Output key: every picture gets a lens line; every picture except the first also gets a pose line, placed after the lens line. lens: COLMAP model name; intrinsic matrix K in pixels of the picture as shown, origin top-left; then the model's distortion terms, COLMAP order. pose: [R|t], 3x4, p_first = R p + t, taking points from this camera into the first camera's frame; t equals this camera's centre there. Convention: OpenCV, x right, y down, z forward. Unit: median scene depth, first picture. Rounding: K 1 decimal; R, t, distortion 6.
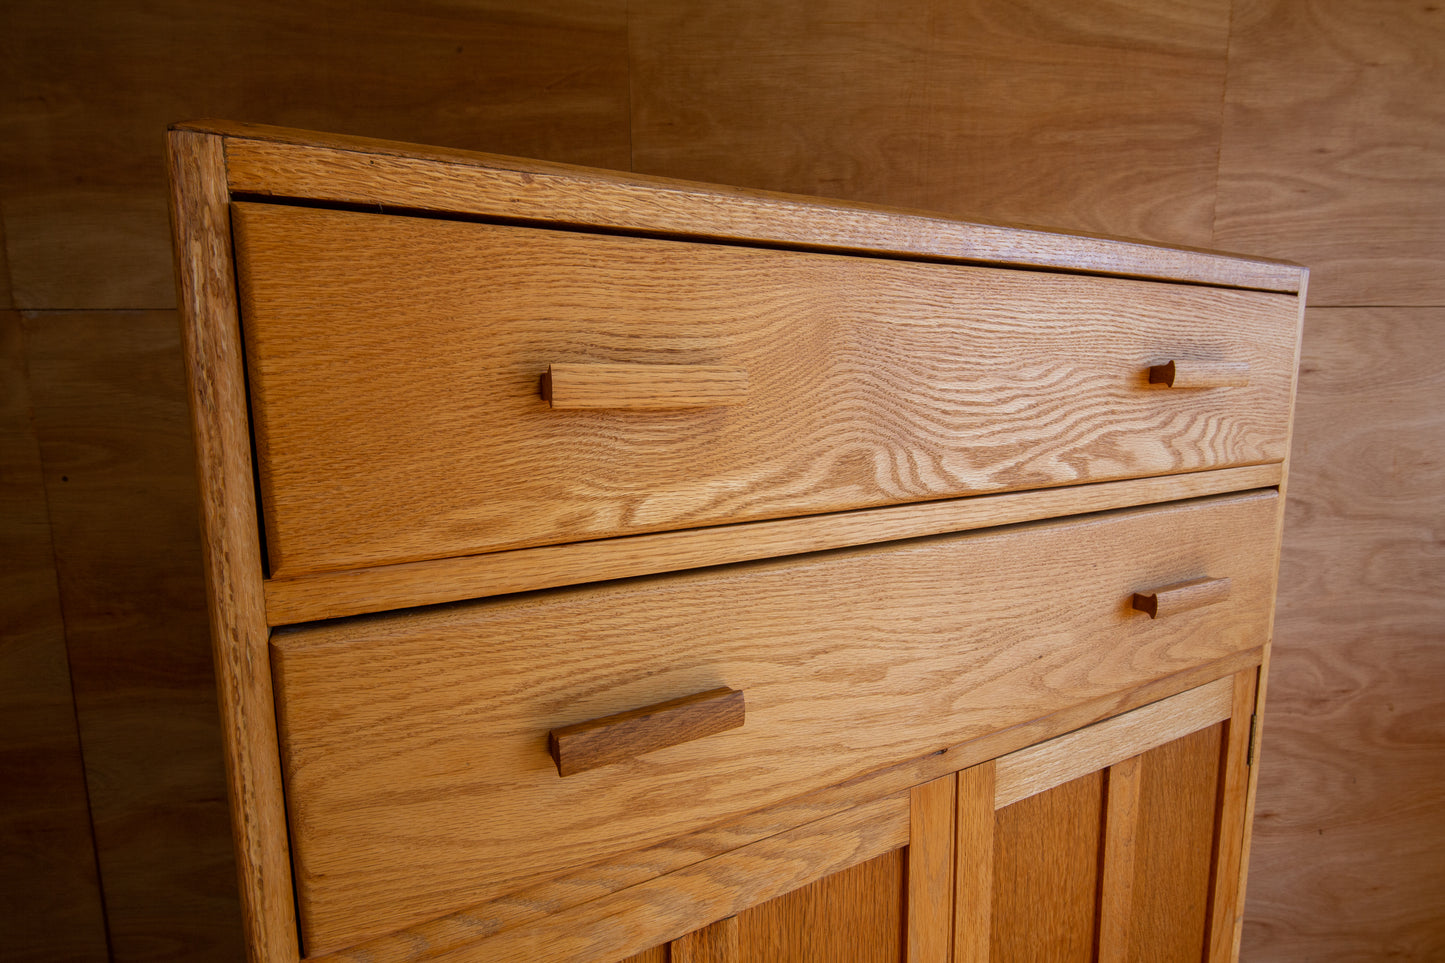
lens RADIAL K [[717.6, 0, 723.8], [0, 717.6, 481.7], [0, 0, 1]] dist [0.039864, -0.030729]
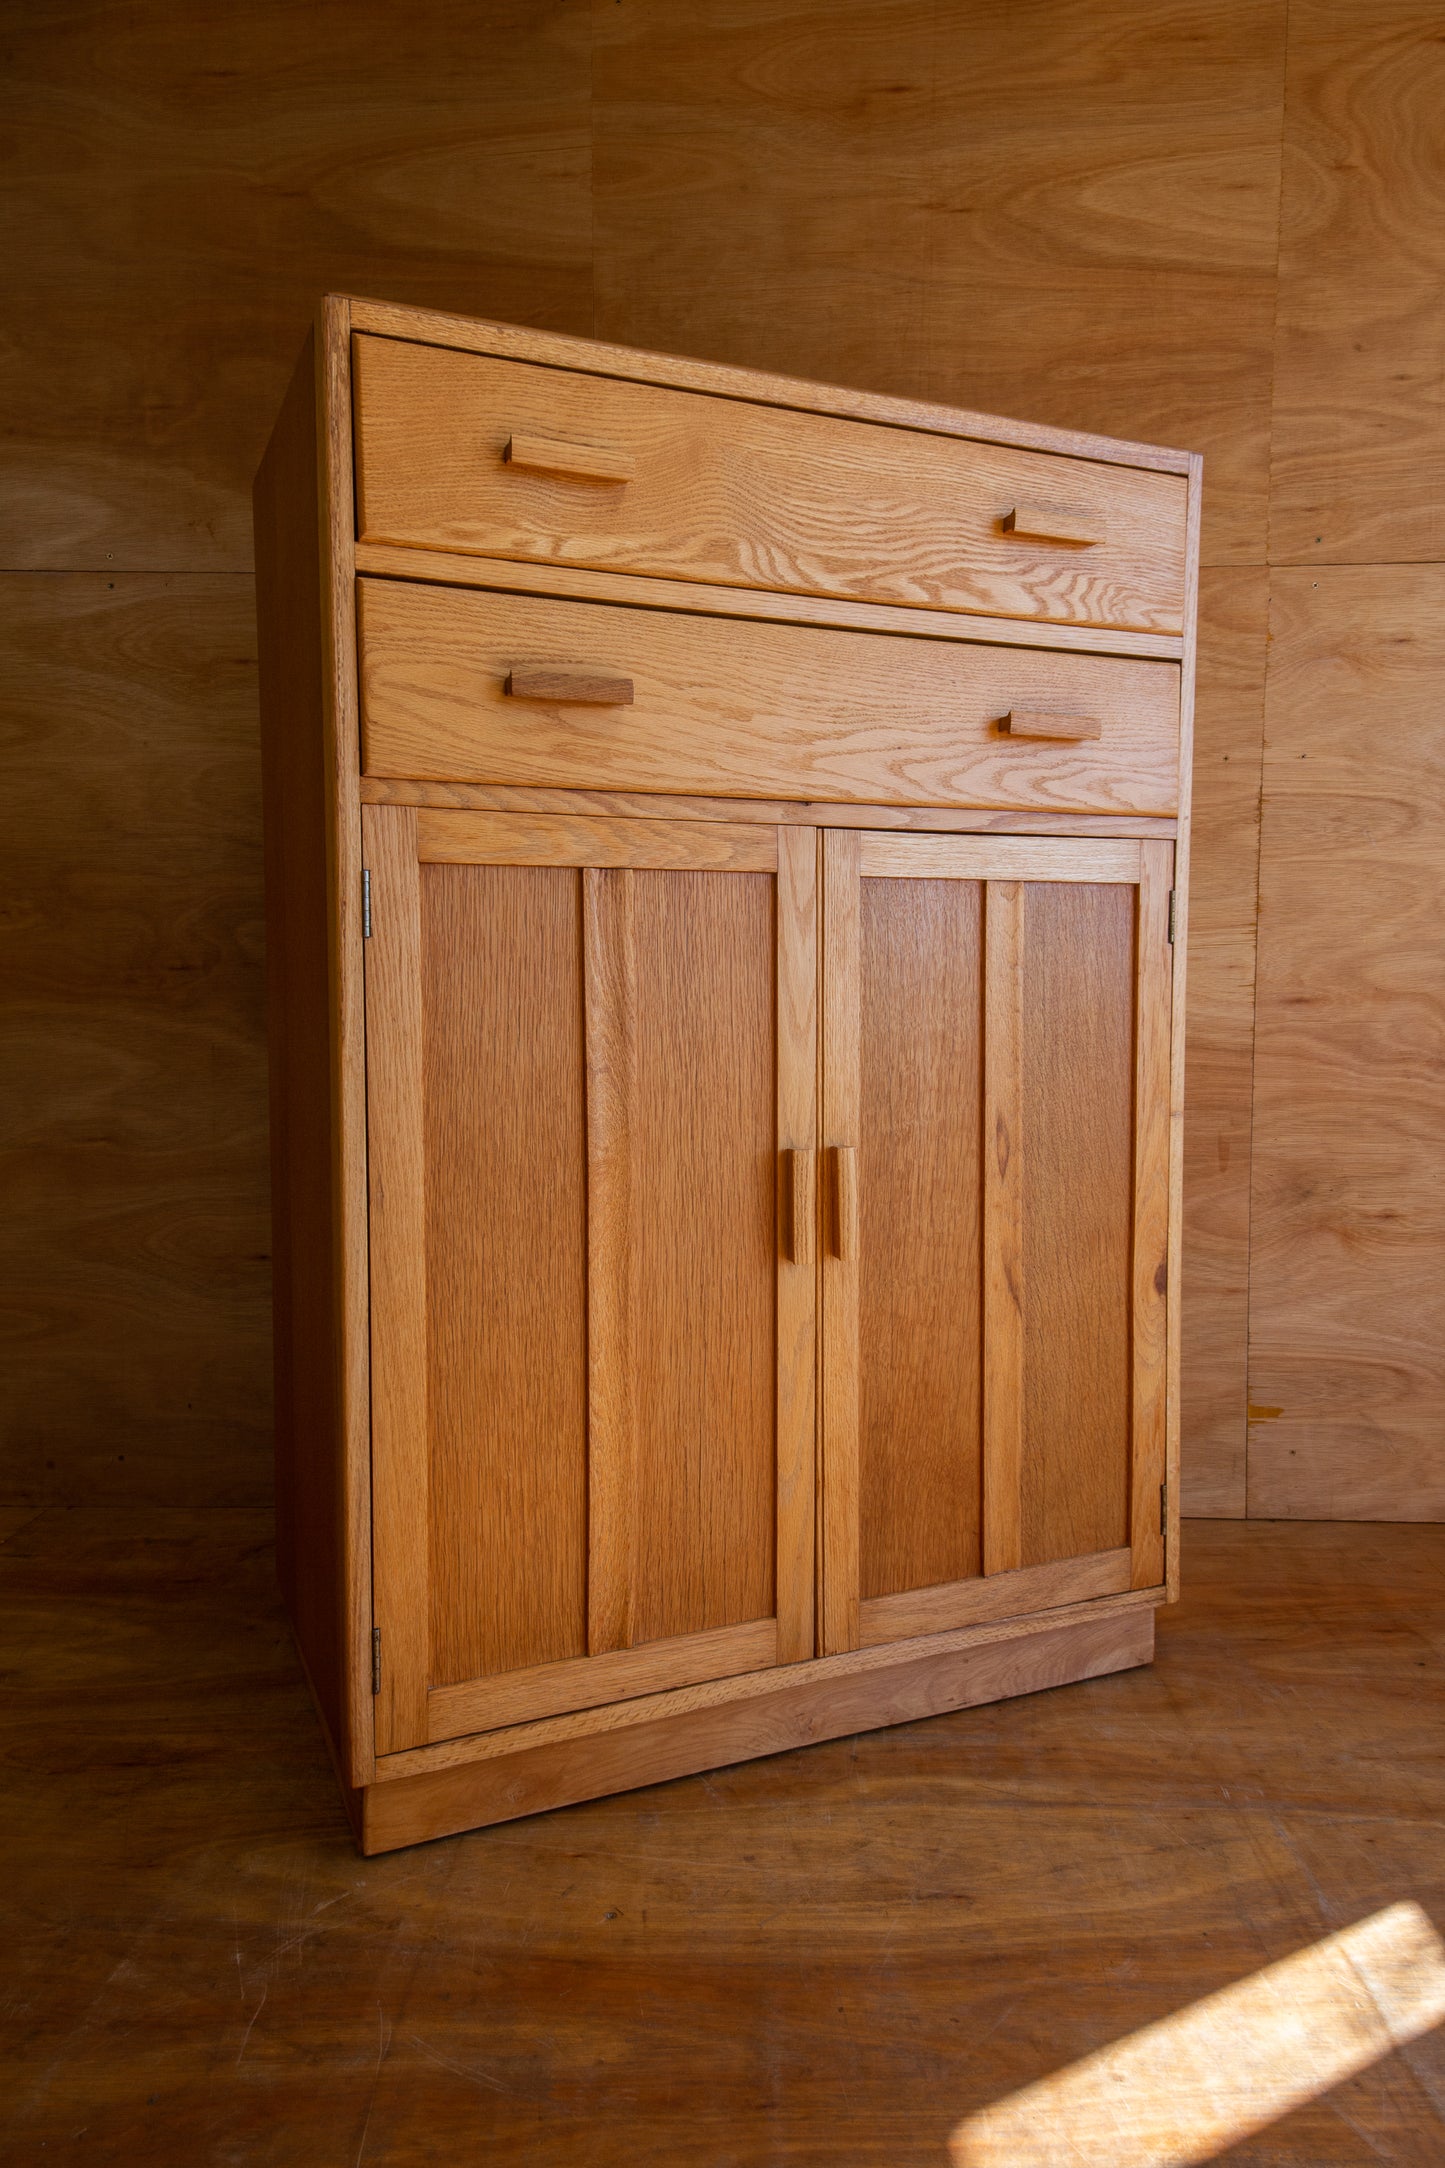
lens RADIAL K [[1438.5, 0, 712.3], [0, 1438.5, 1064.8], [0, 0, 1]] dist [0.082791, -0.054156]
pose [[0.997149, 0.012718, -0.074374, 0.323453], [-0.018313, 0.997012, -0.075045, 0.996104], [0.073198, 0.076193, 0.994403, -1.451387]]
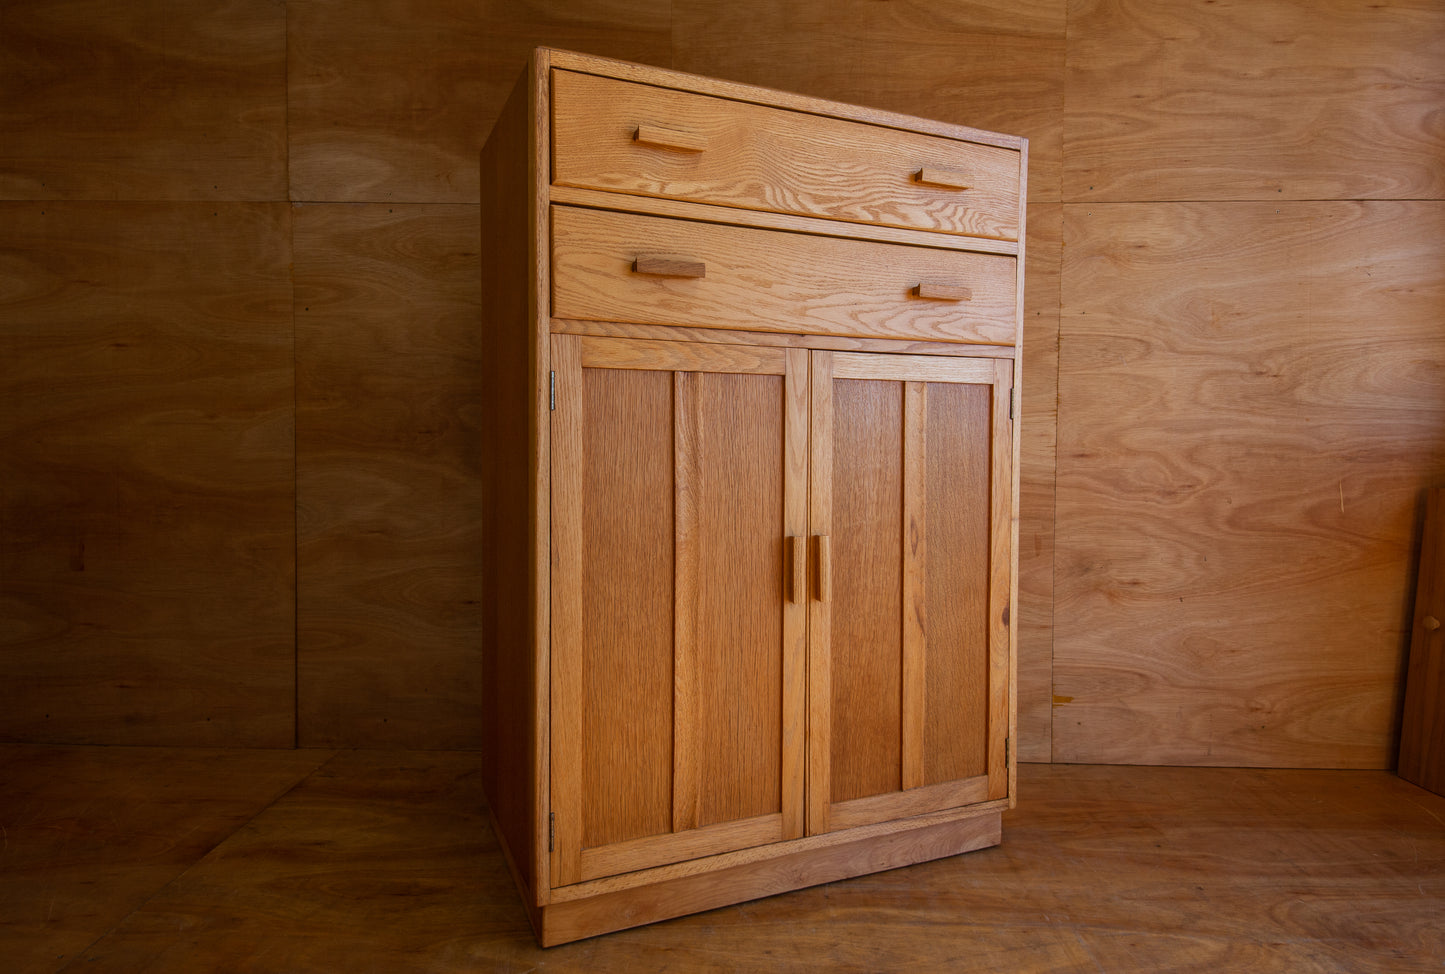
lens RADIAL K [[866.9, 0, 708.7], [0, 866.9, 474.0], [0, 0, 1]] dist [0.060358, -0.049147]
pose [[0.996607, 0.017937, -0.080332, 0.232984], [-0.026284, 0.994221, -0.104083, 1.042621], [0.078001, 0.105841, 0.991319, -1.537747]]
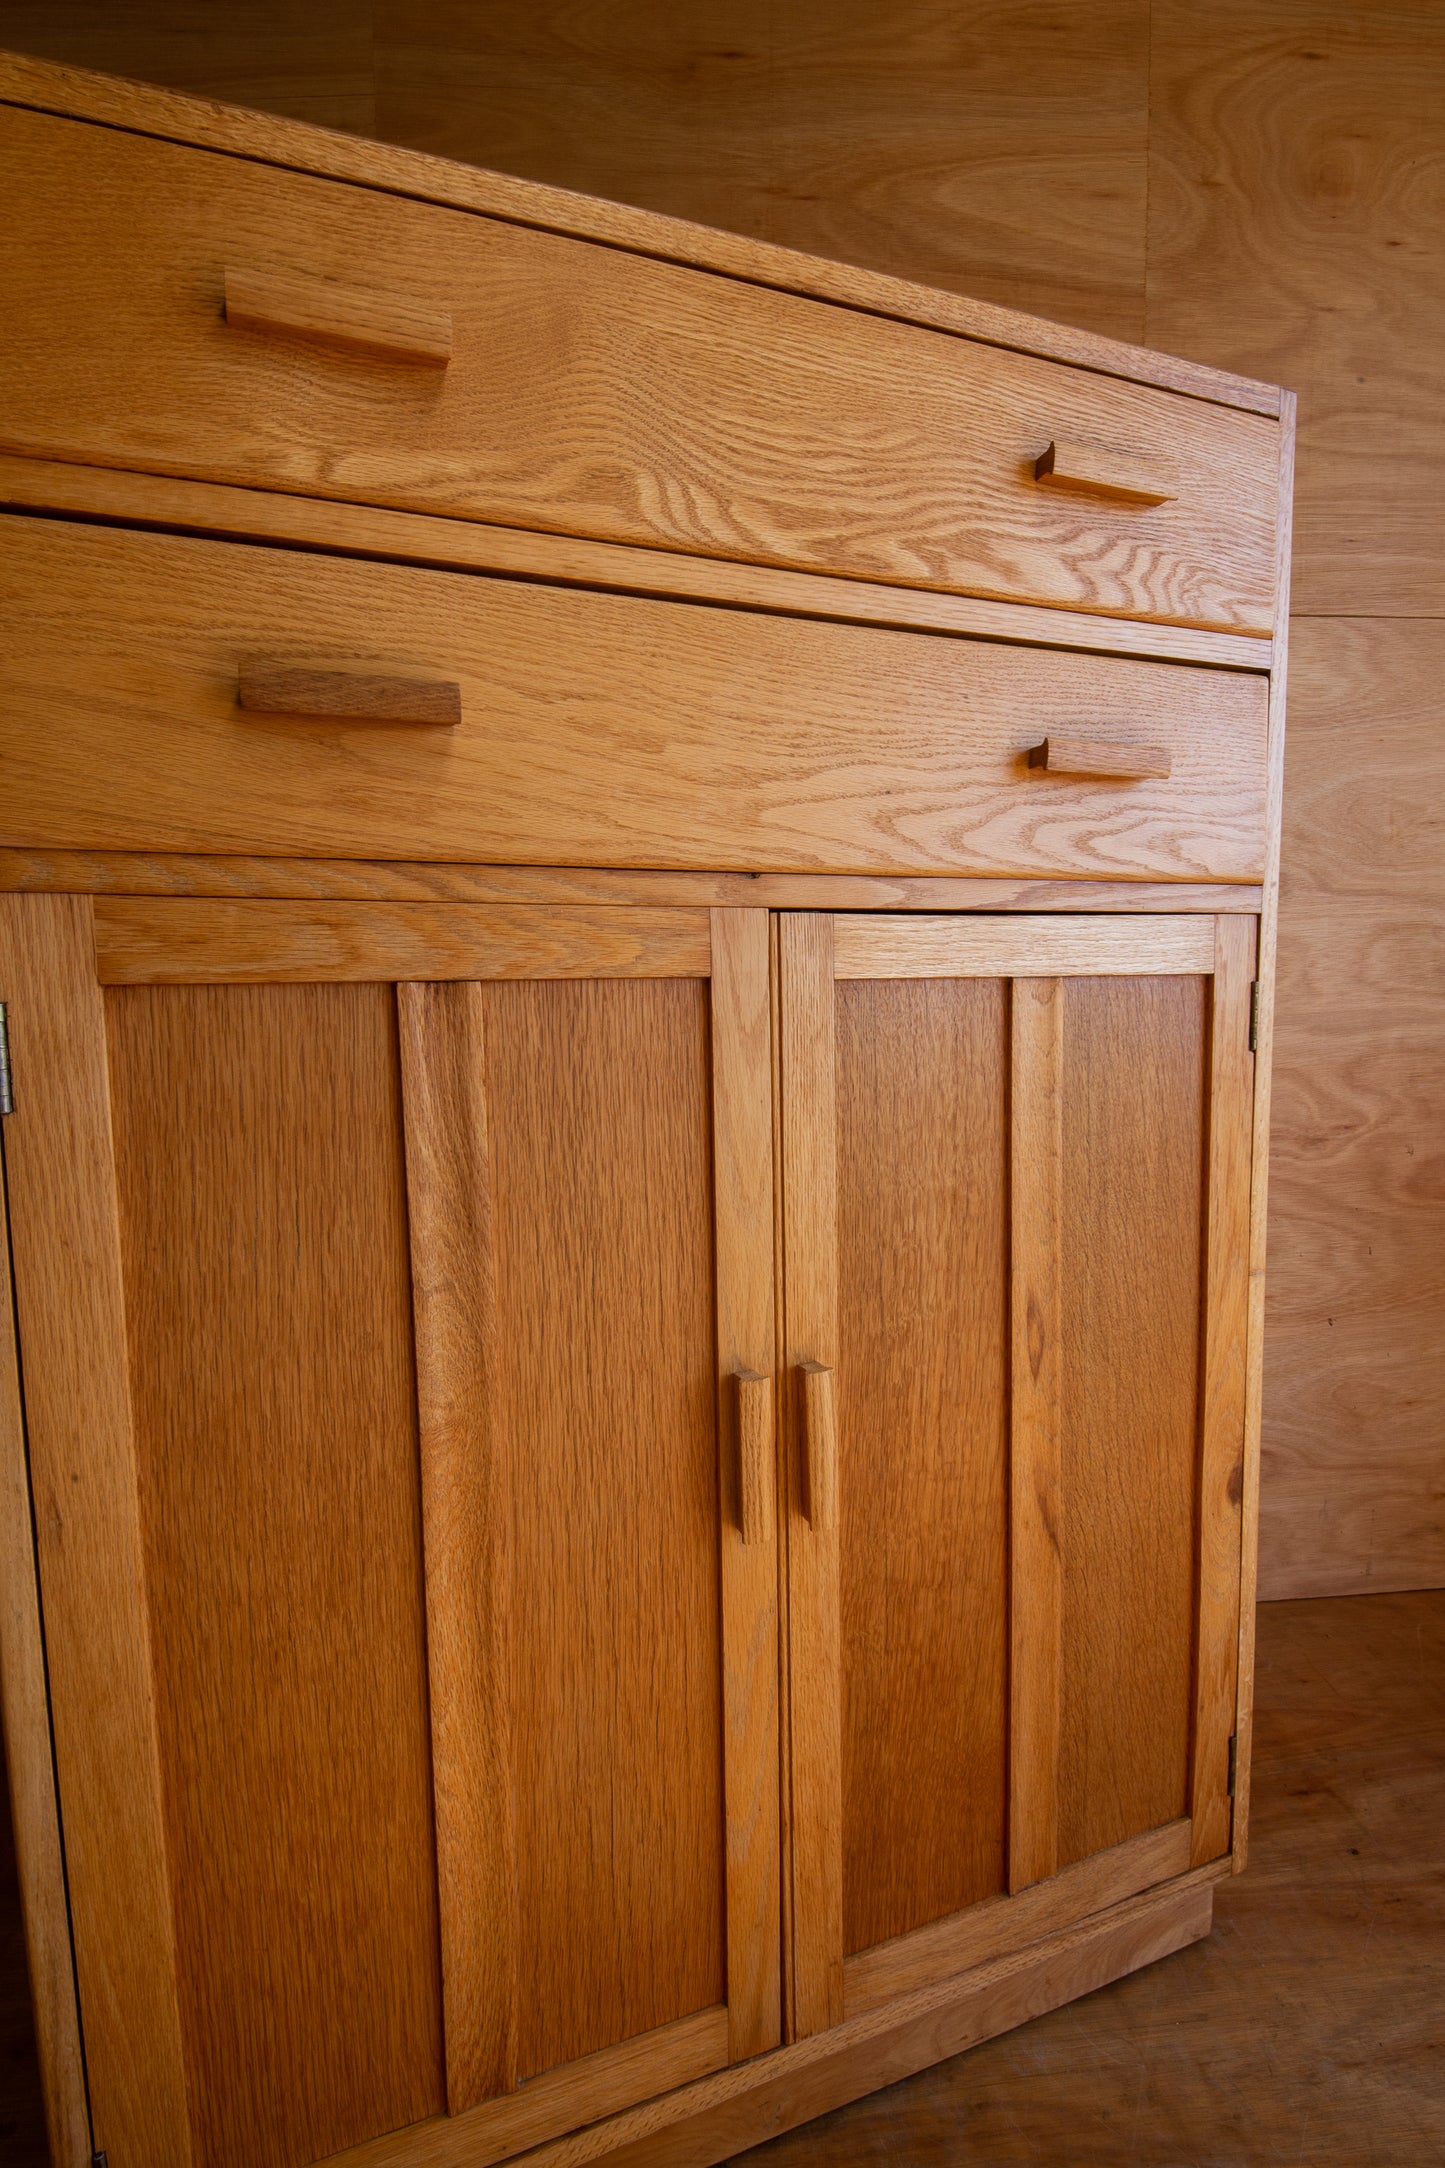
lens RADIAL K [[1020.9, 0, 714.2], [0, 1020.9, 1088.4], [0, 0, 1]] dist [0.046807, -0.041820]
pose [[0.993457, 0.003035, -0.114163, 0.387184], [-0.008330, 0.998910, -0.045931, 0.665494], [0.113899, 0.046582, 0.992400, -0.198124]]
